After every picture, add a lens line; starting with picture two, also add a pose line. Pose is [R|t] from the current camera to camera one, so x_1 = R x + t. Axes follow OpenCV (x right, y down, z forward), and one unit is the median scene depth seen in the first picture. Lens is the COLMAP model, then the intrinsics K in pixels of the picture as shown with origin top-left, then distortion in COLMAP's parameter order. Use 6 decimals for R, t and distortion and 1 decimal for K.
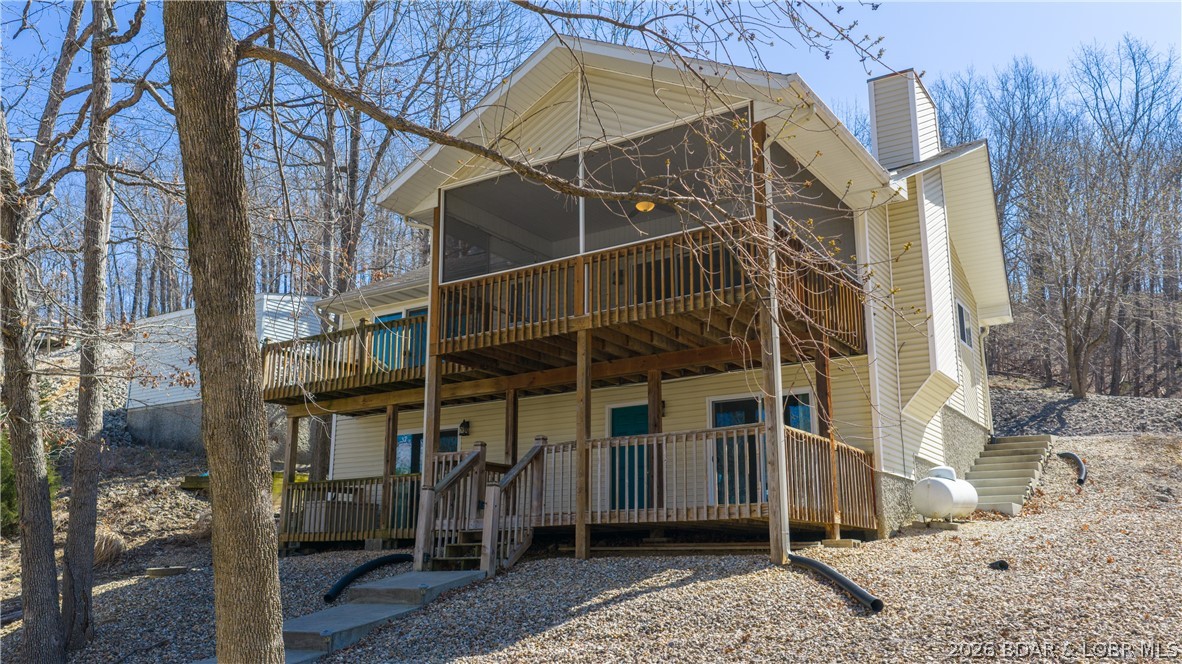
lens RADIAL K [[981.8, 0, 589.1], [0, 981.8, 330.0], [0, 0, 1]] dist [0.037595, -0.077369]
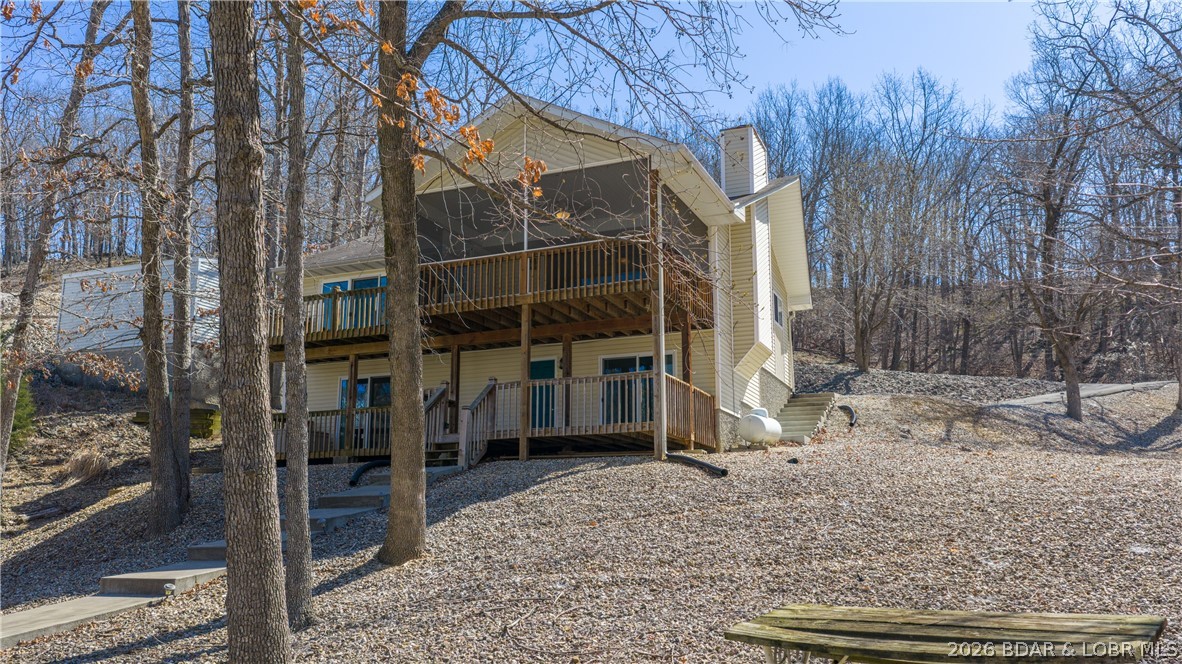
lens RADIAL K [[981.8, 0, 589.1], [0, 981.8, 330.0], [0, 0, 1]] dist [0.037595, -0.077369]
pose [[0.983646, 0.036551, 0.176366, -0.139958], [-0.042131, 0.998720, 0.027997, -0.005287], [-0.175117, -0.034969, 0.983926, -0.355916]]
